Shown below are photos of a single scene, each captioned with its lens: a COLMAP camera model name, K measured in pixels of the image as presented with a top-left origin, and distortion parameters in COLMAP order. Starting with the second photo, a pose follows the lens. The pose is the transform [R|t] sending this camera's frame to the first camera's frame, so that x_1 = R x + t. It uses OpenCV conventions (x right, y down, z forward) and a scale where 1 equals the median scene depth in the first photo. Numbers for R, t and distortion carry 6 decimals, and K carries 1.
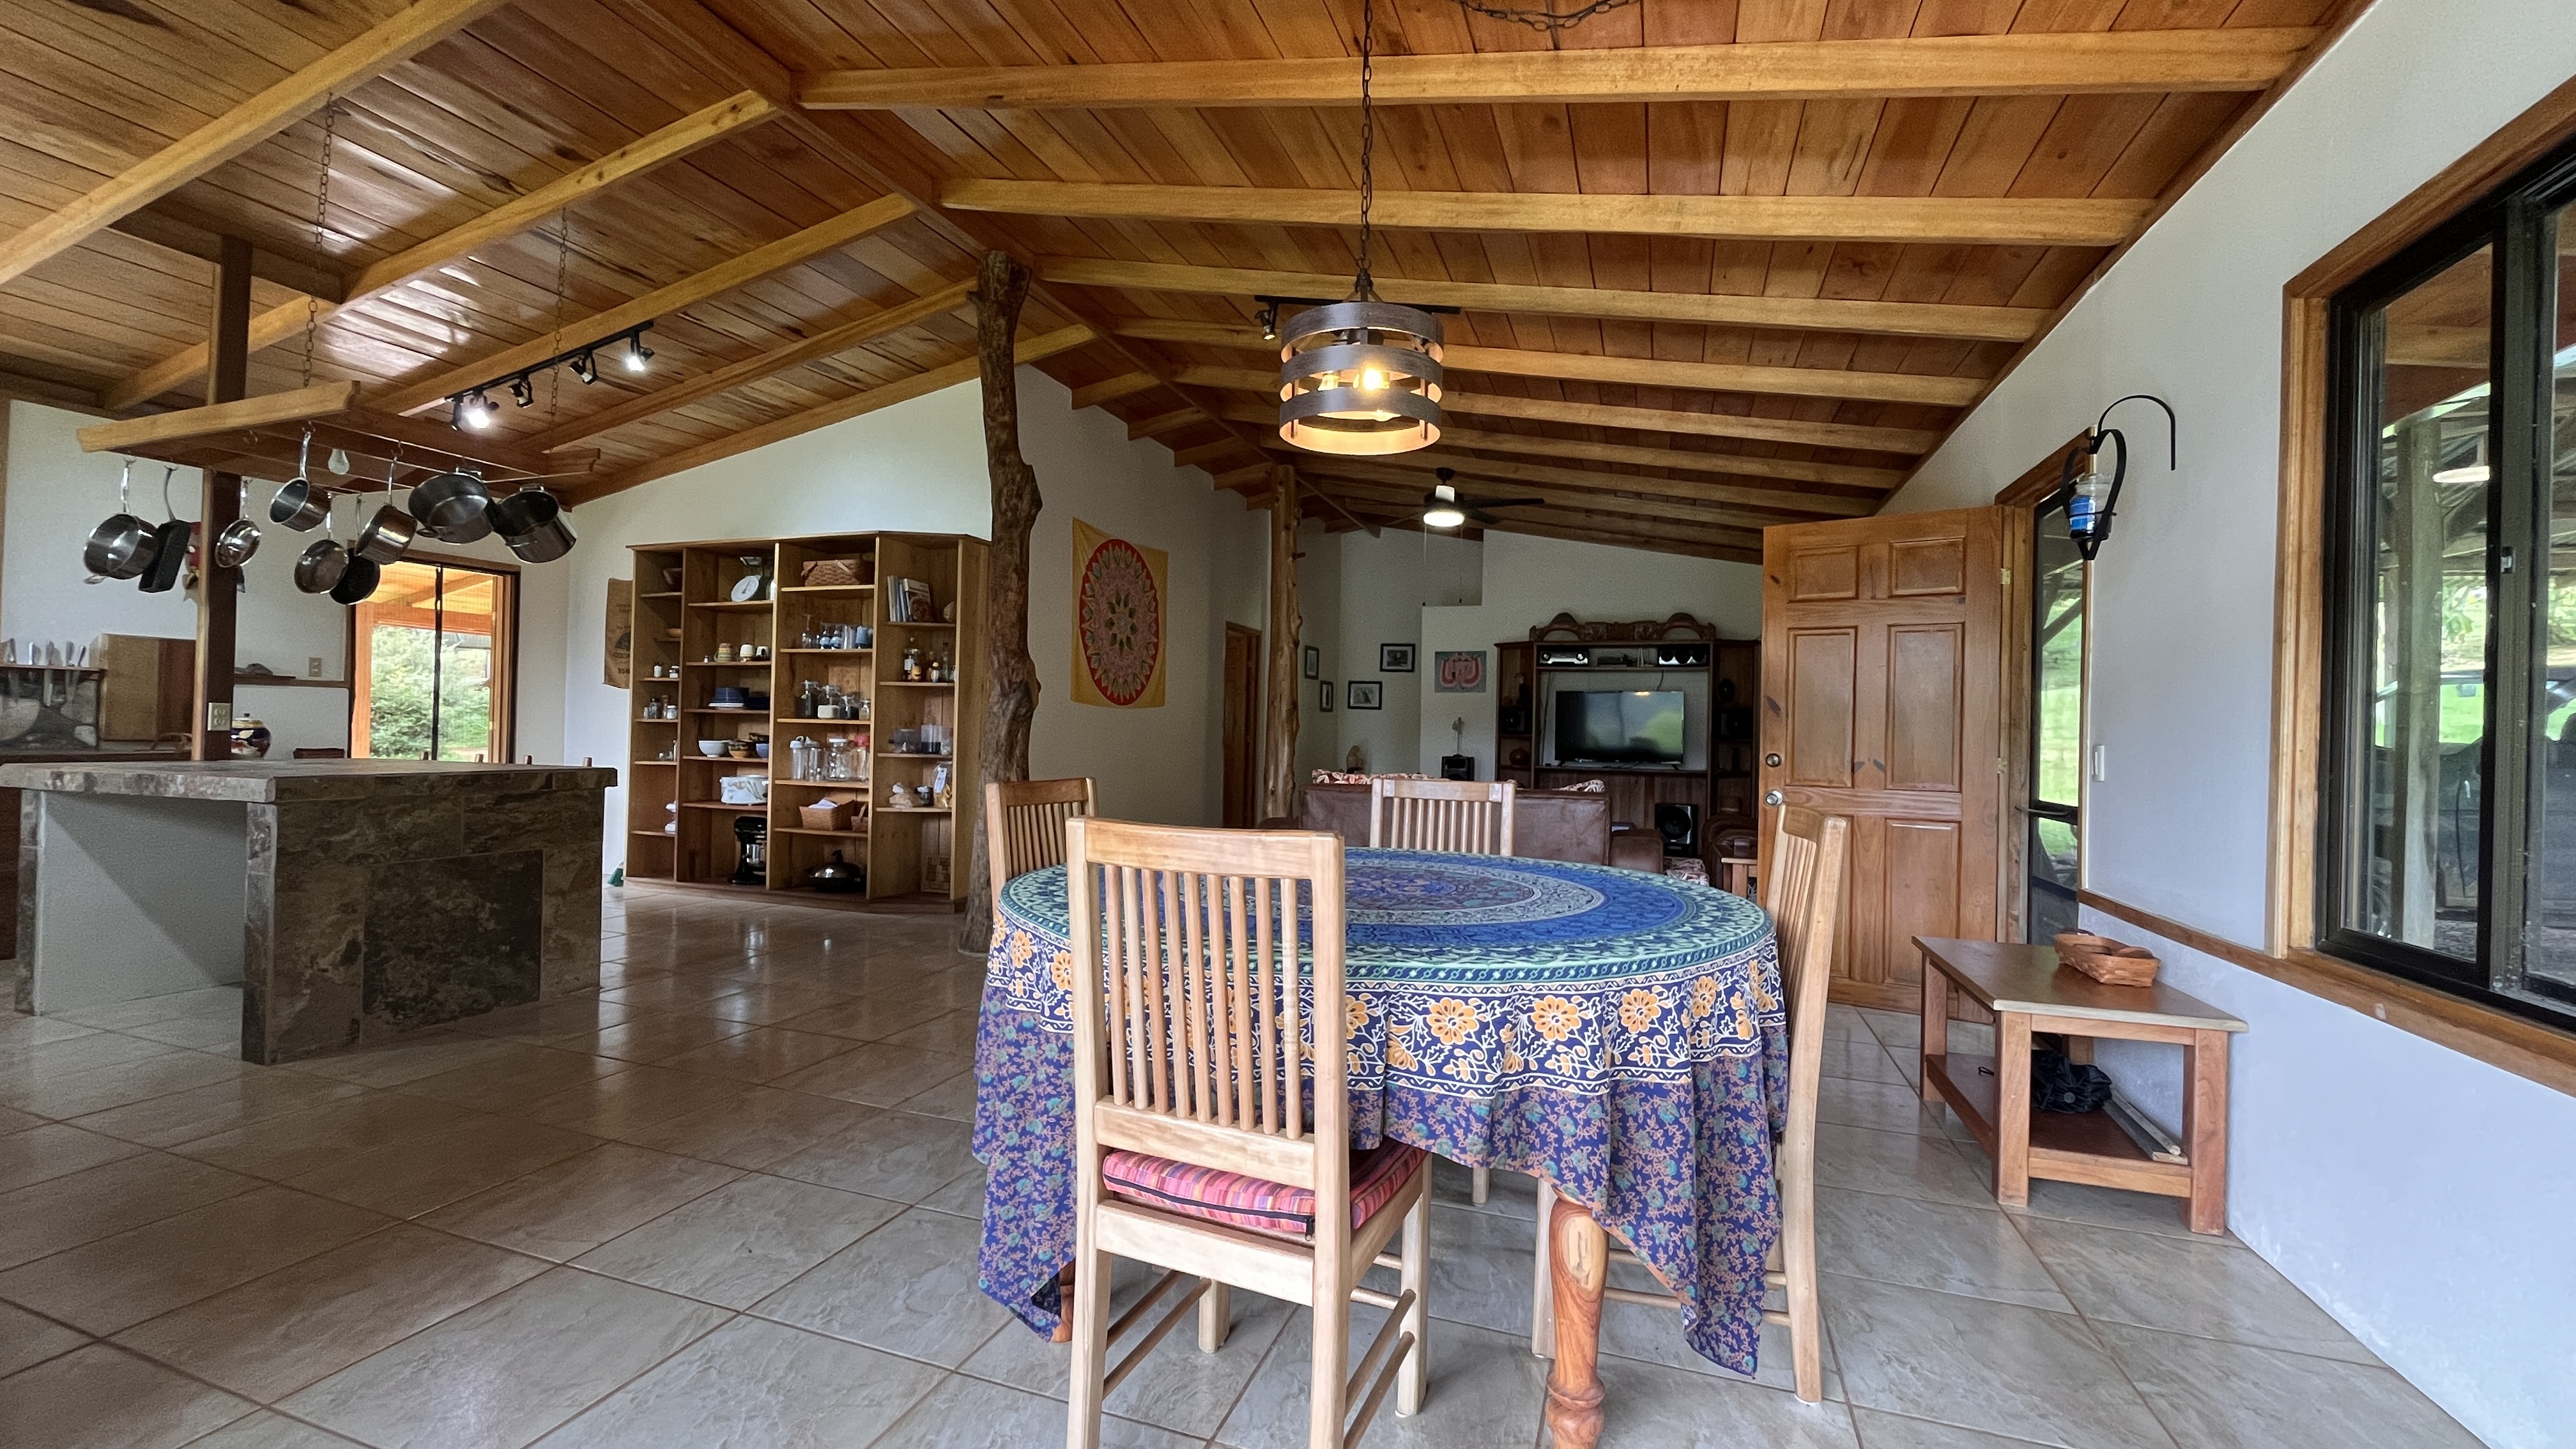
lens RADIAL K [[1035.6, 0, 1276.2], [0, 1035.6, 720.5], [0, 0, 1]] dist [-0.005148, 0.000574]
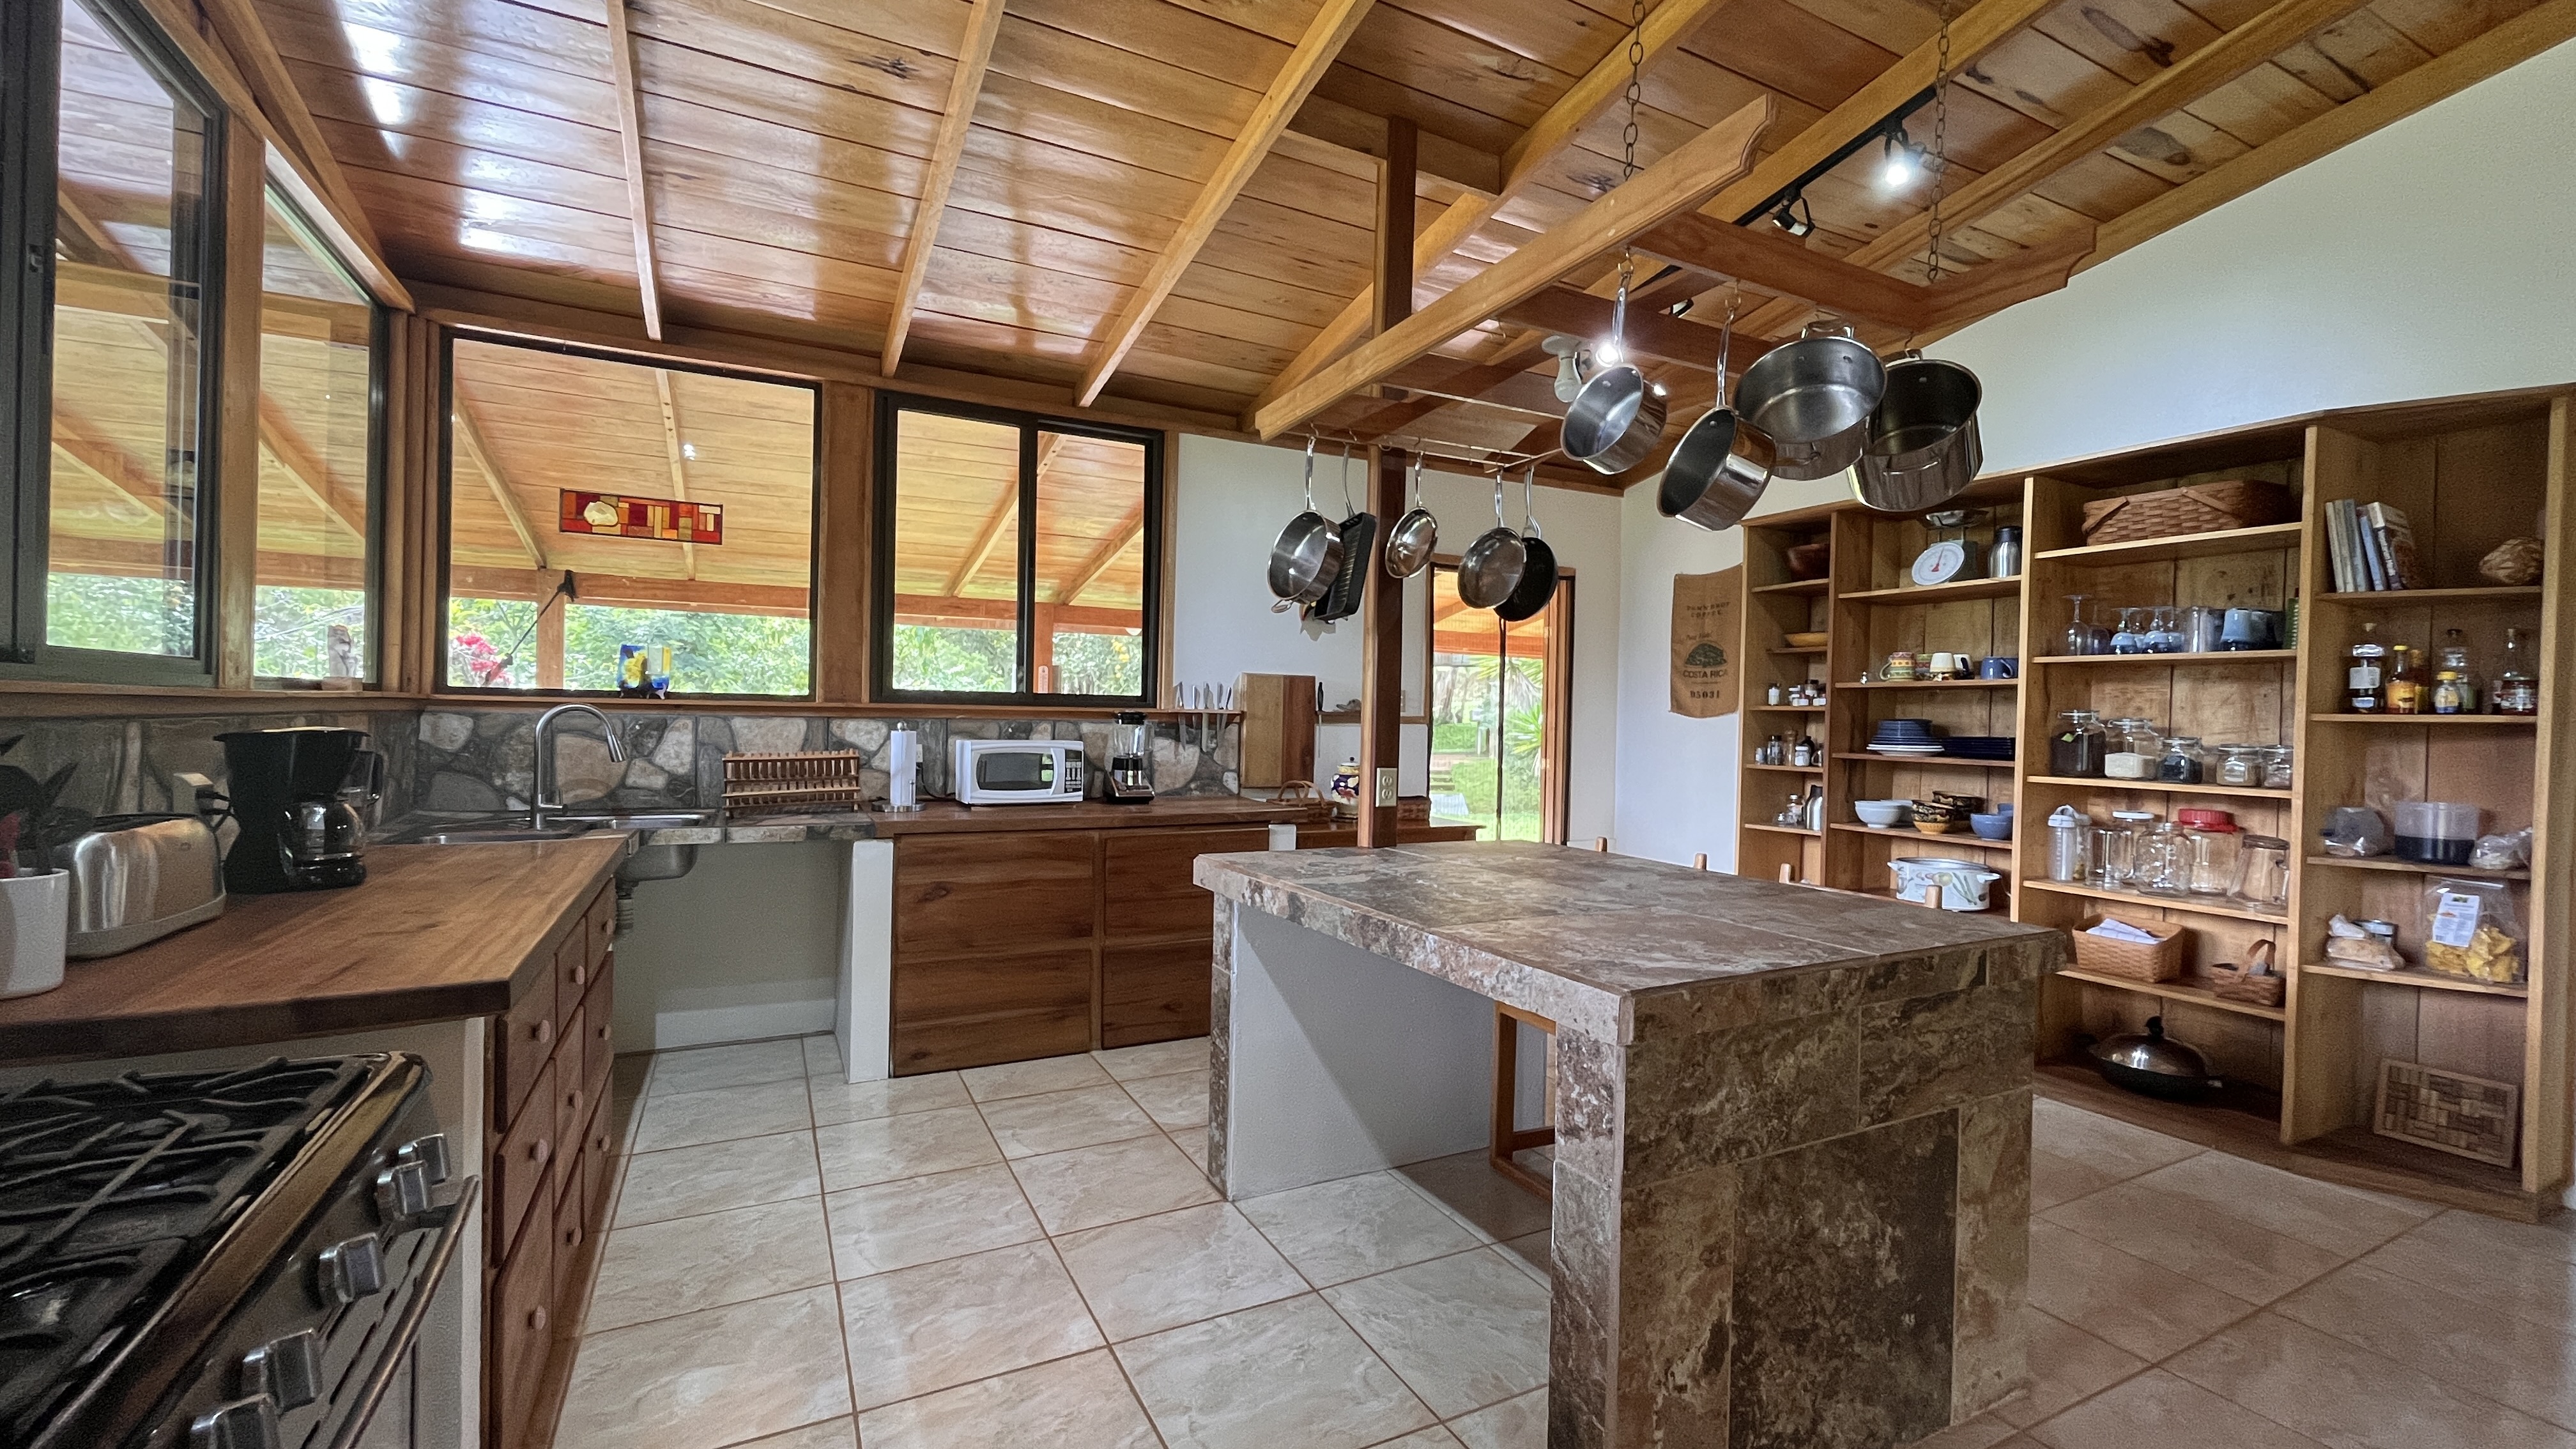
lens RADIAL K [[1035.6, 0, 1282.6], [0, 1035.6, 726.2], [0, 0, 1]] dist [-0.005148, 0.000574]
pose [[0.728212, 0.001764, -0.685349, -0.387142], [0.001220, 0.999992, 0.003869, -0.032891], [0.685351, -0.003653, 0.728204, 0.281397]]
